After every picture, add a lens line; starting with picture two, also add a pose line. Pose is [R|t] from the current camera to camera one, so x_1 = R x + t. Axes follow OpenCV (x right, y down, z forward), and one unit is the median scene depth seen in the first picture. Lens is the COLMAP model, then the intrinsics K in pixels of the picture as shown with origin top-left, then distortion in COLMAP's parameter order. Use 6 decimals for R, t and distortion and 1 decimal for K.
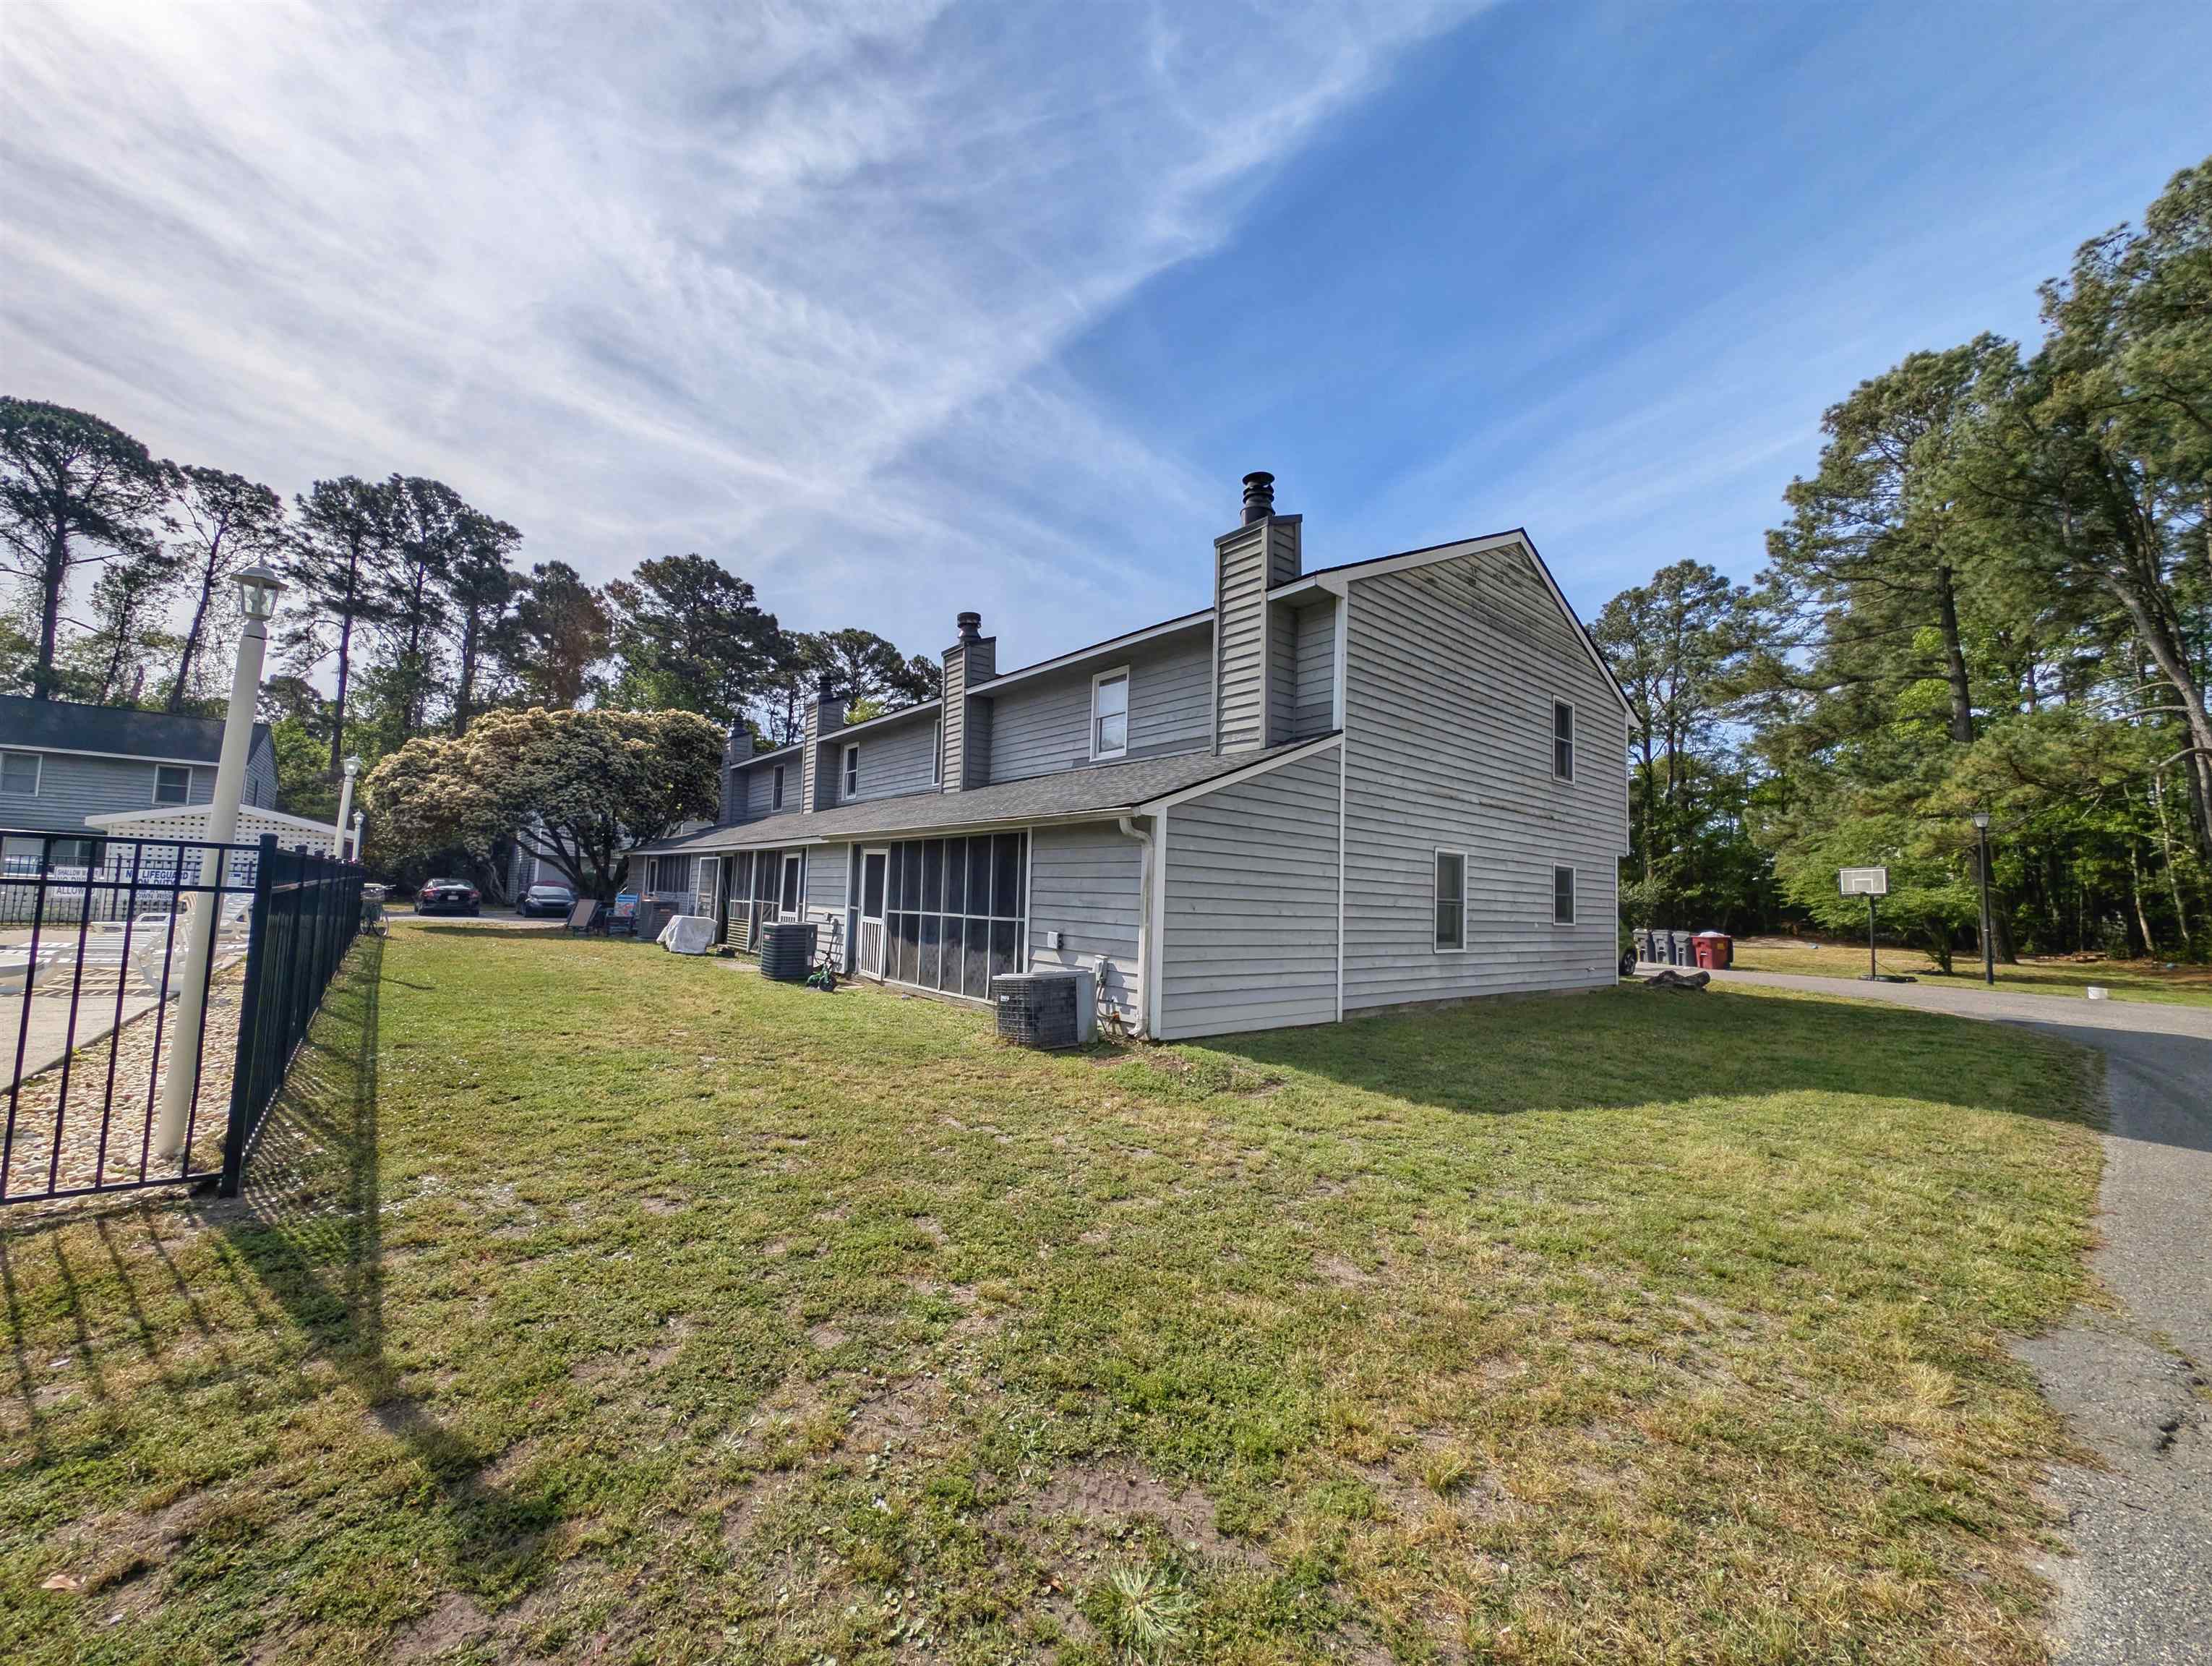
lens RADIAL K [[833.5, 0, 1094.8], [0, 833.5, 835.8], [0, 0, 1]] dist [0.018132, -0.007855]
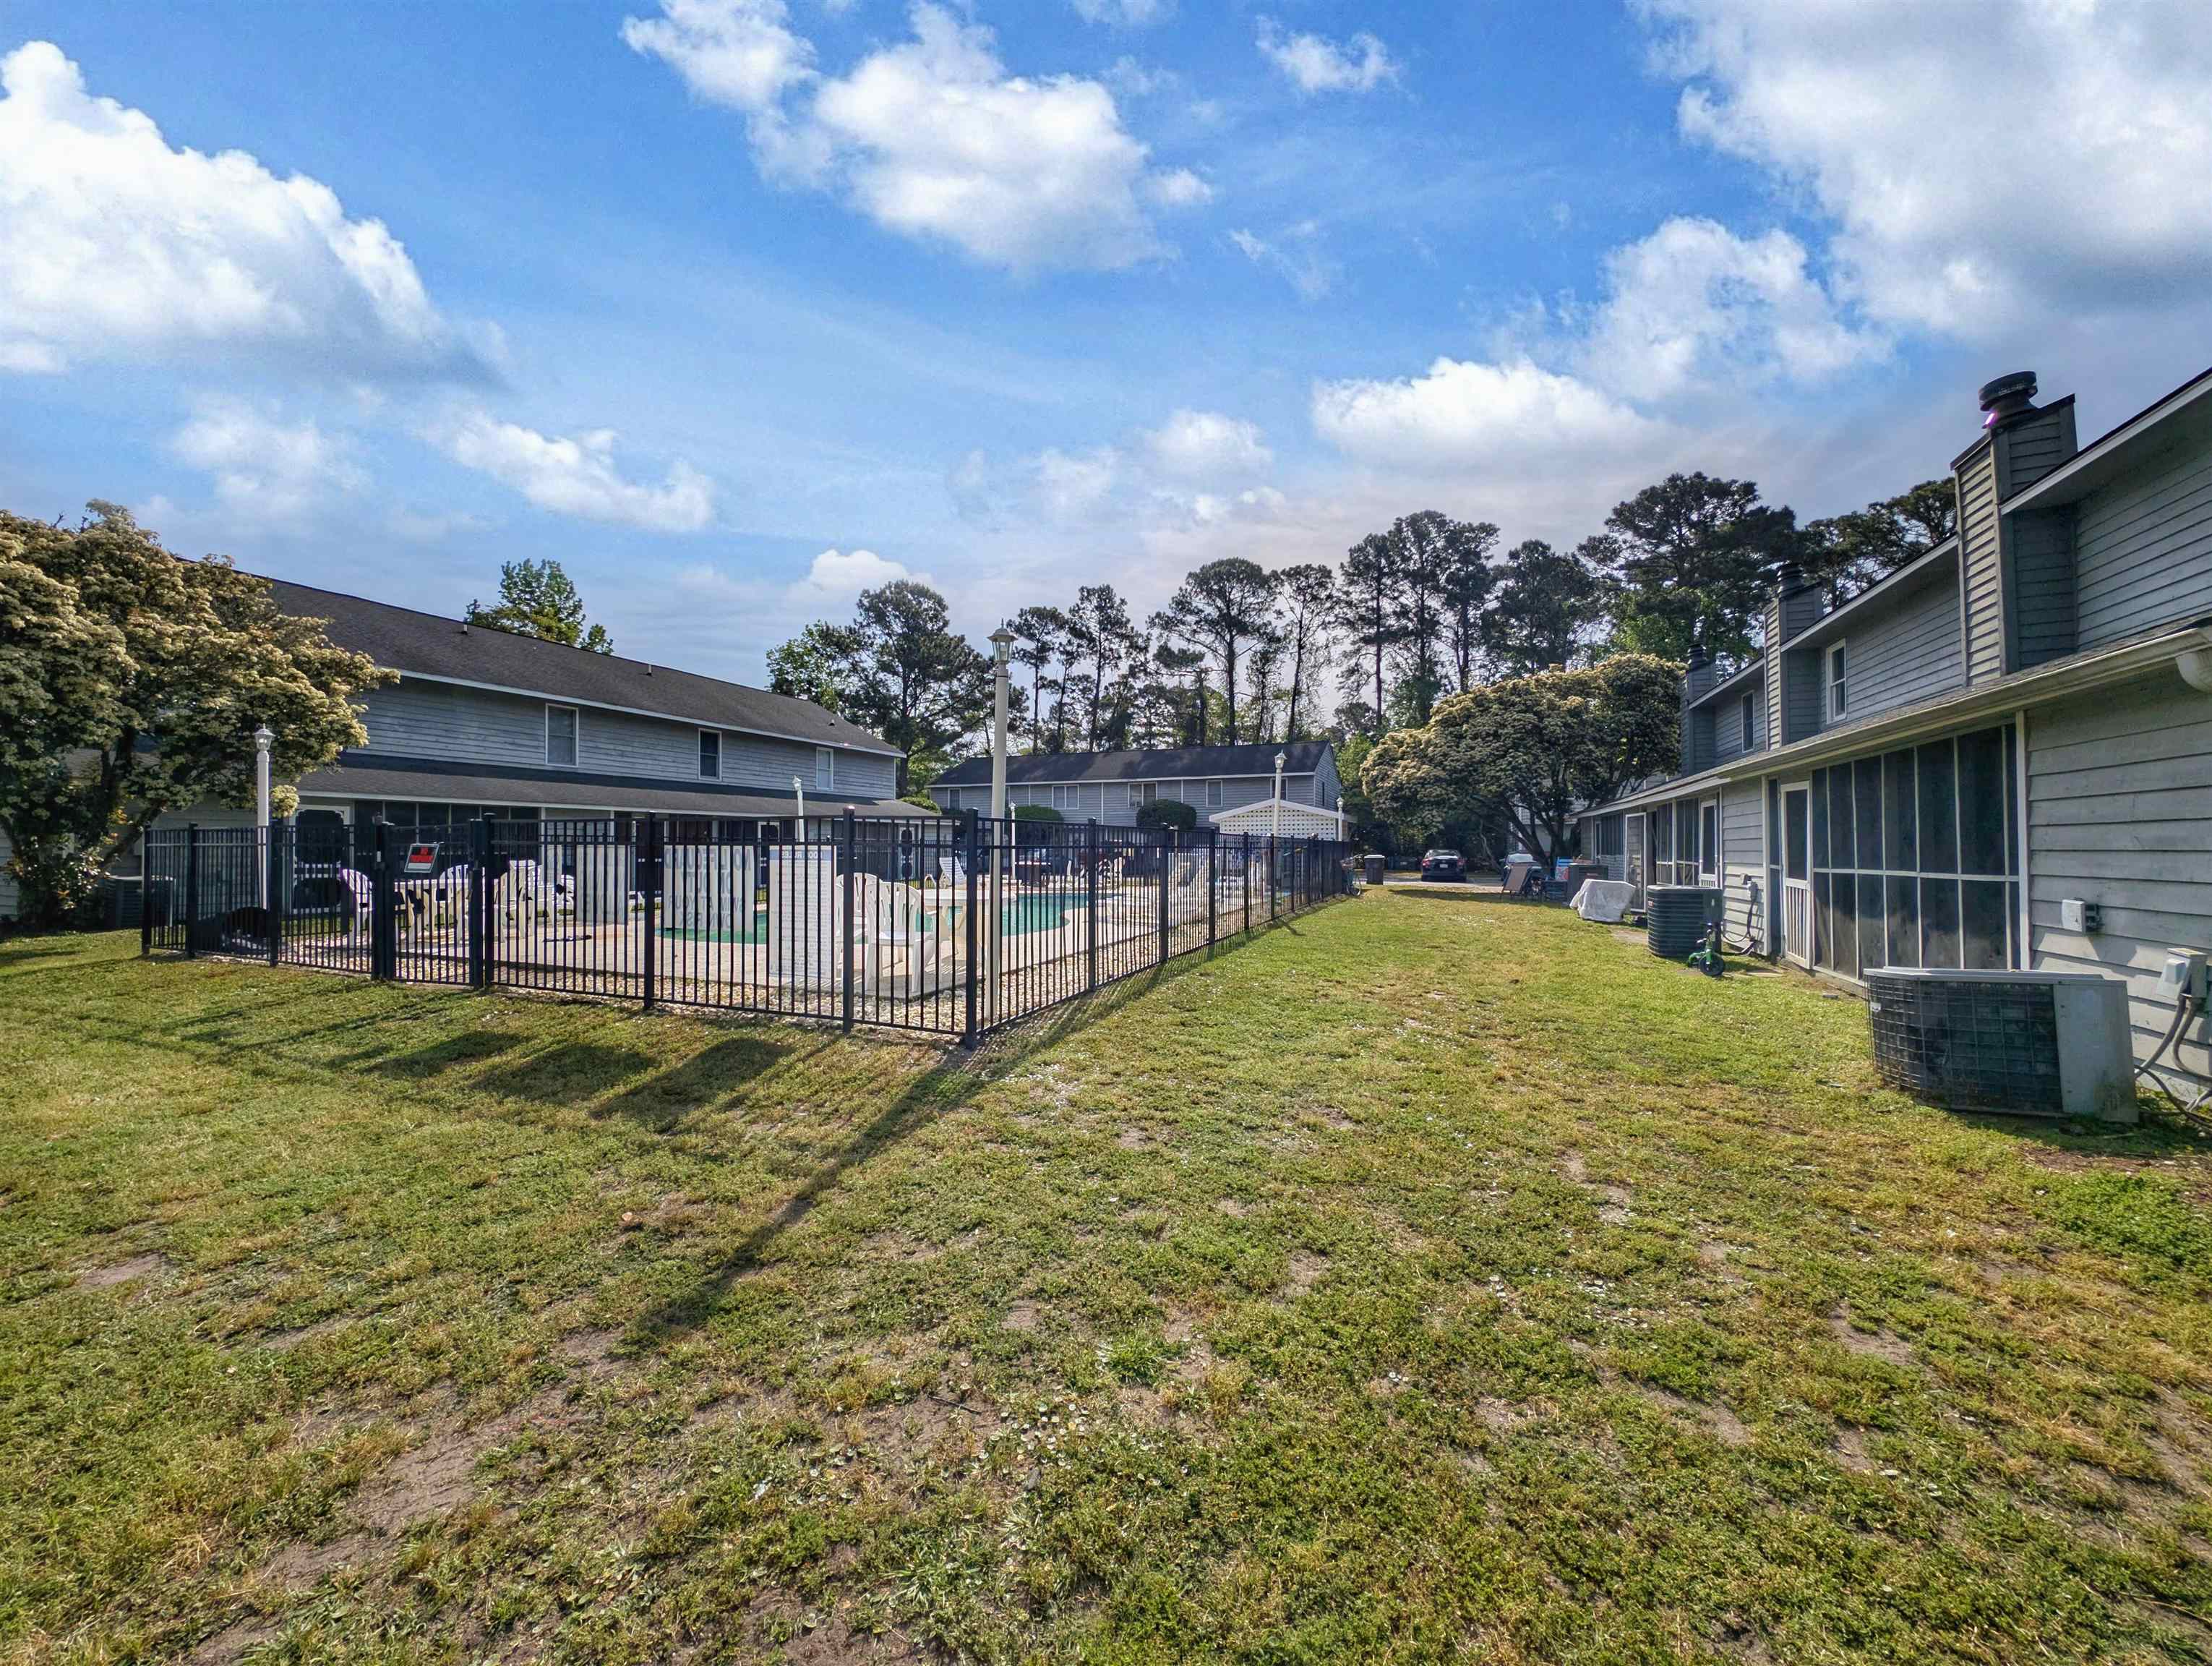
lens RADIAL K [[833.5, 0, 1094.8], [0, 833.5, 835.8], [0, 0, 1]] dist [0.018132, -0.007855]
pose [[0.438200, -0.048003, -0.897595, 0.065477], [0.079571, 0.996724, -0.014458, 0.013554], [0.895349, -0.065087, 0.440584, 0.087486]]
